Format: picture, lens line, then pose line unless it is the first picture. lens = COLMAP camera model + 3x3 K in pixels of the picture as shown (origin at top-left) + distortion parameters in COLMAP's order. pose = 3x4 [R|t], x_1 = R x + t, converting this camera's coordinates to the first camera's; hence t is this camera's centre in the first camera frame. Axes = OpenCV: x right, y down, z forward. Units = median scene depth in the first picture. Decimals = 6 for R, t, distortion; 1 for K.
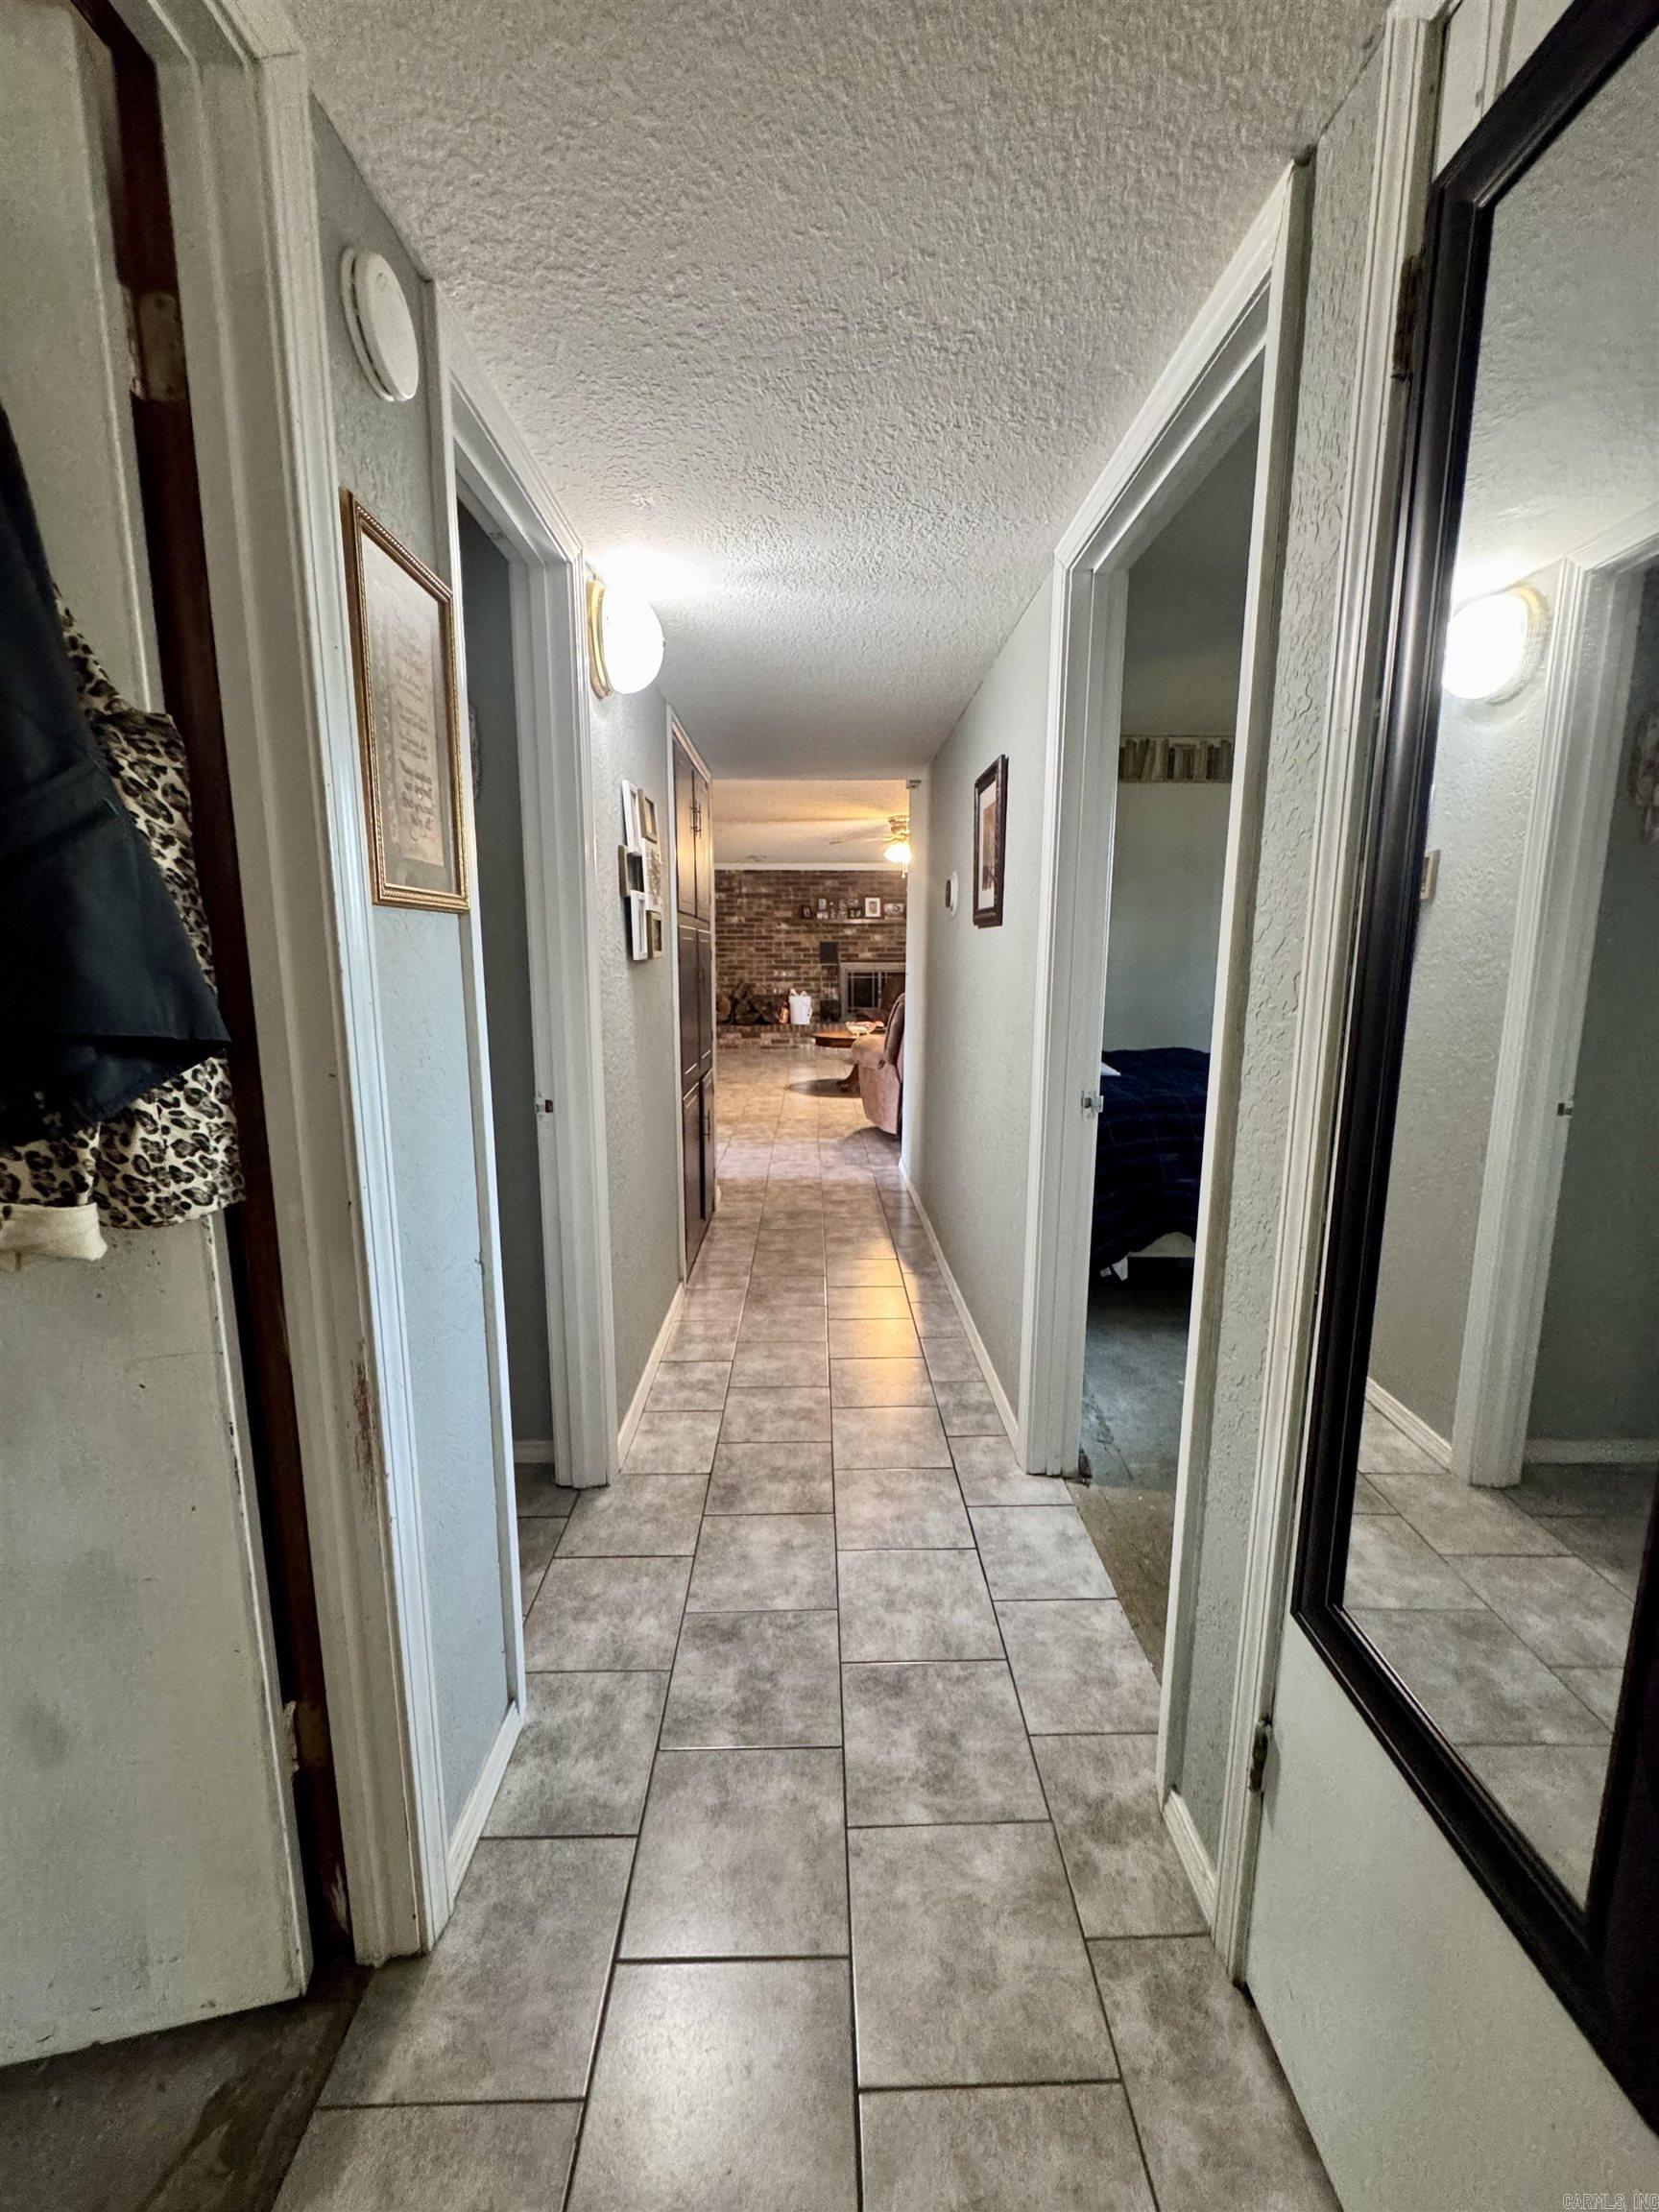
lens RADIAL K [[884.3, 0, 824.3], [0, 884.3, 1098.4], [0, 0, 1]] dist [-0.000098, 0.000000]
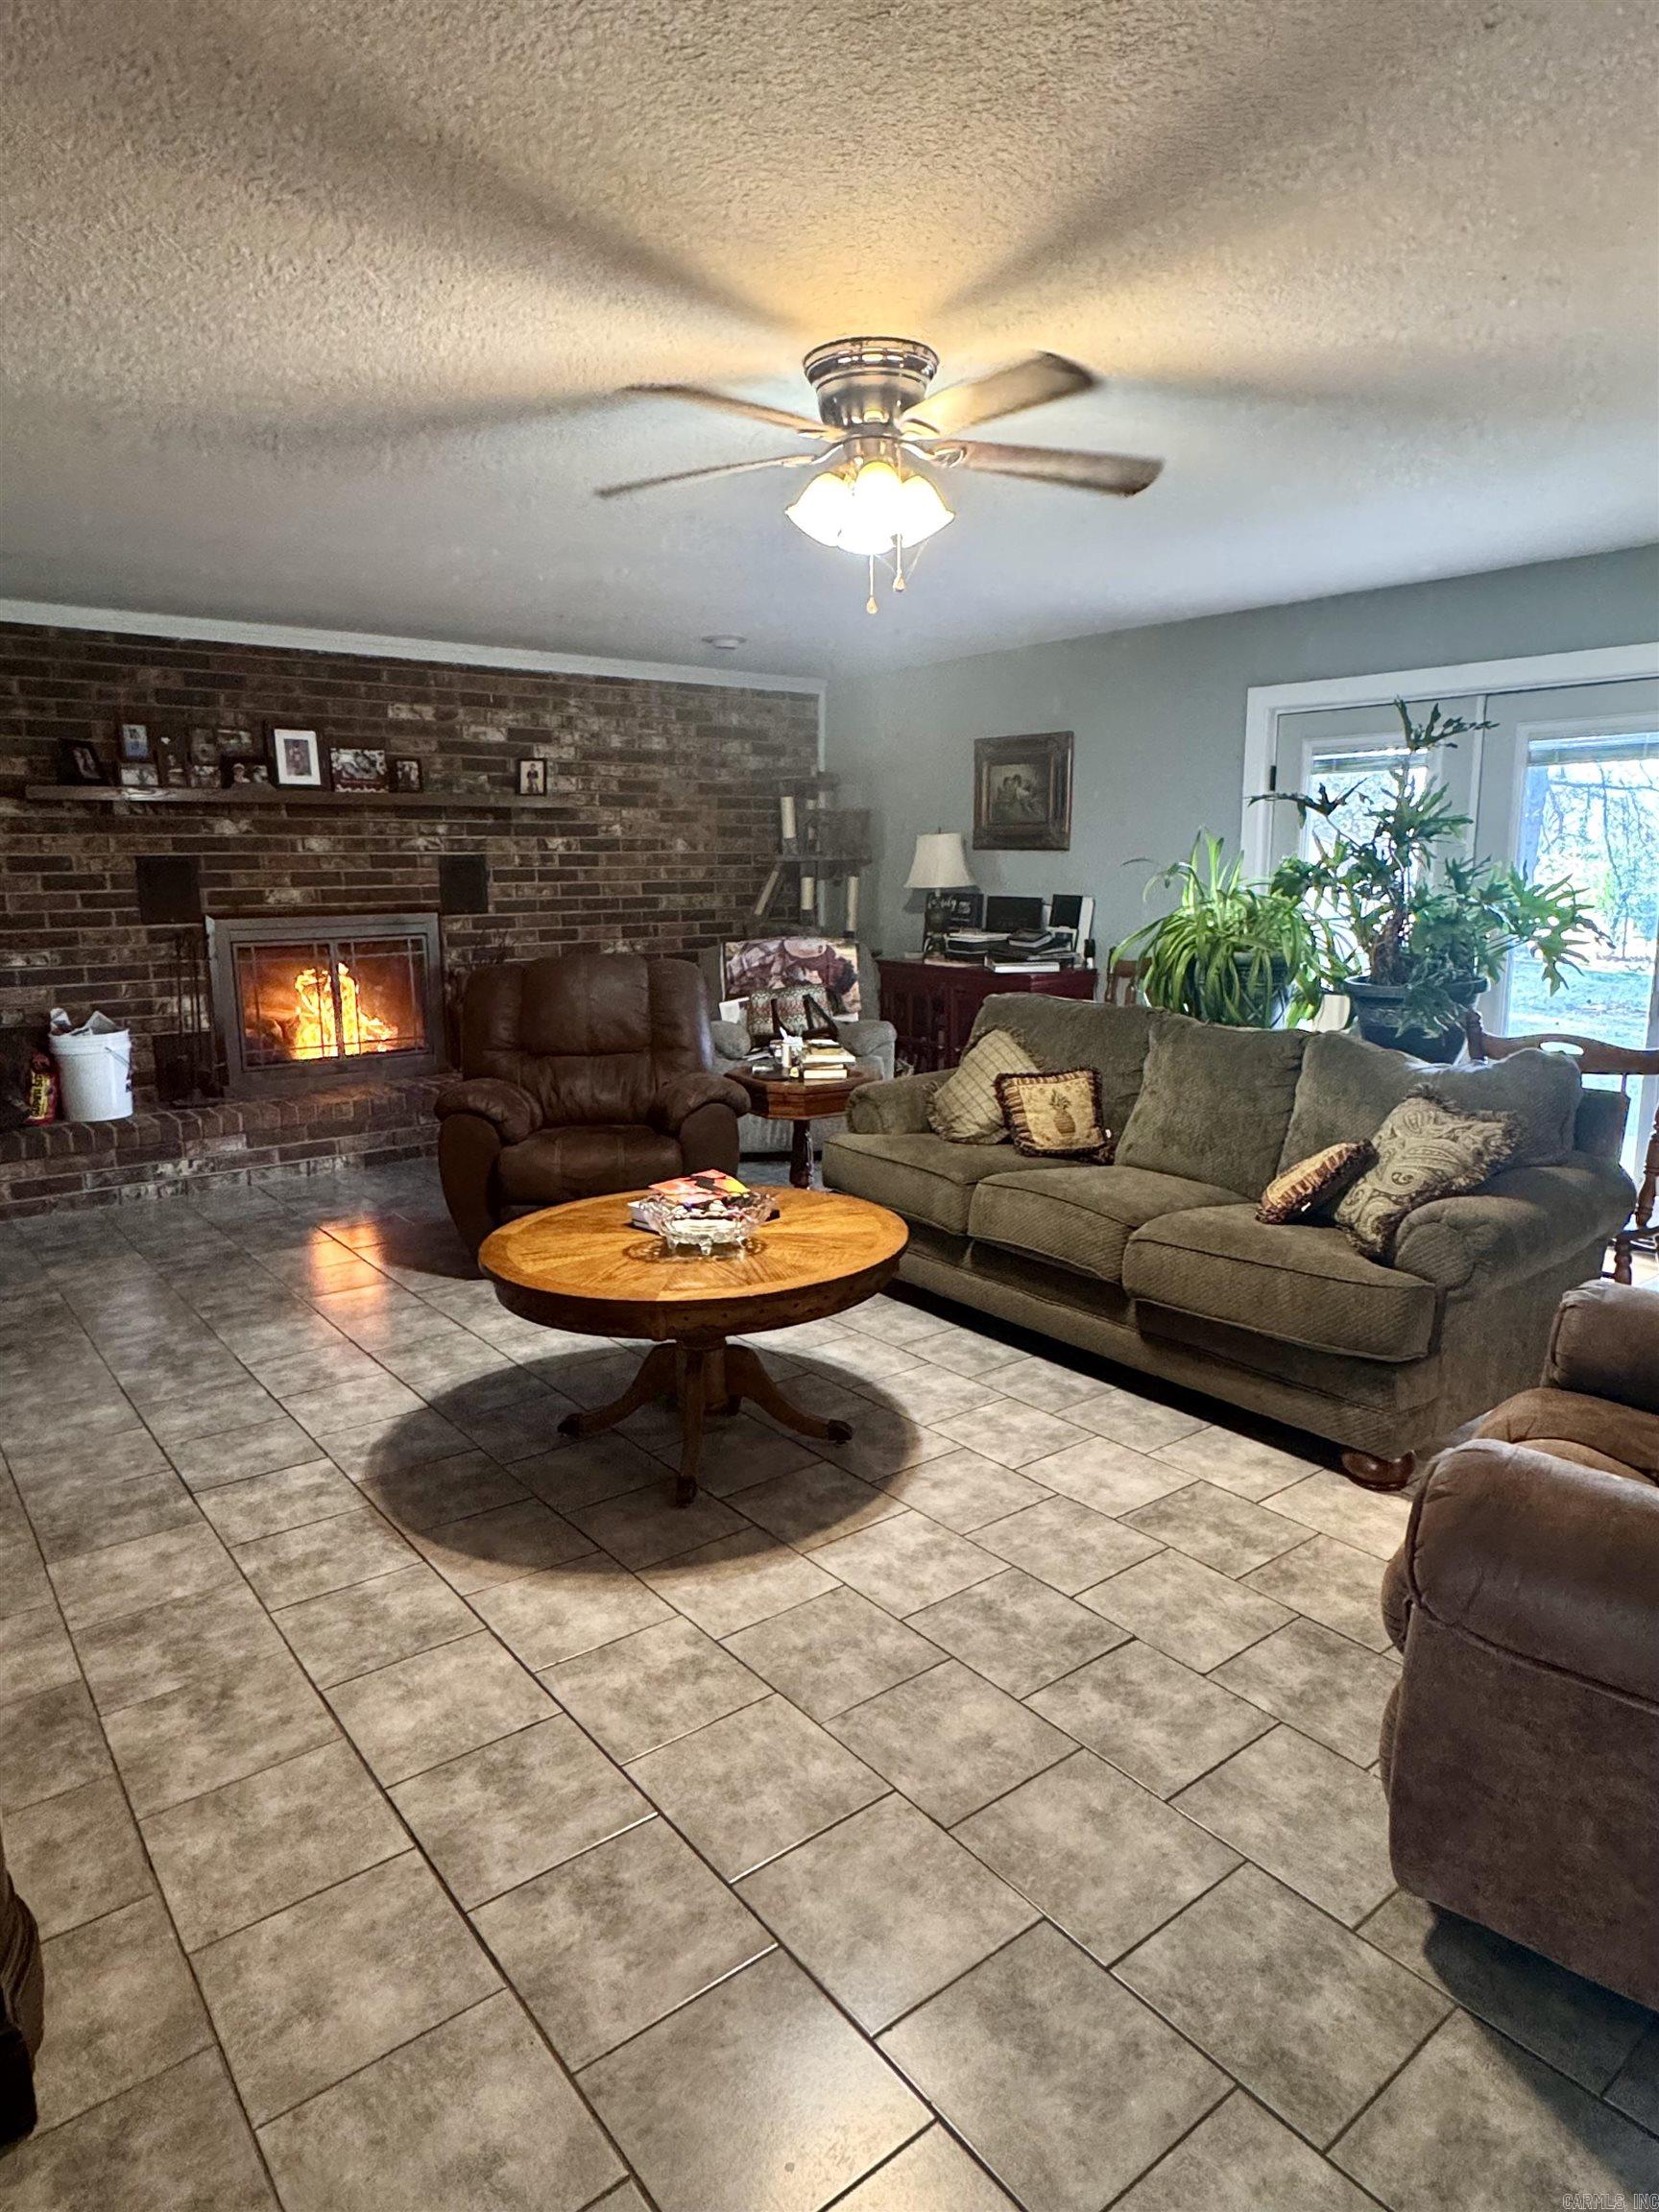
lens RADIAL K [[1327.4, 0, 832.2], [0, 1327.4, 1115.3], [0, 0, 1]] dist [0.003881, 0.000638]
pose [[0.838407, -0.107124, 0.534413, -0.061795], [0.094290, 0.994219, 0.051366, -0.084488], [-0.536826, 0.007325, 0.843661, 0.453460]]
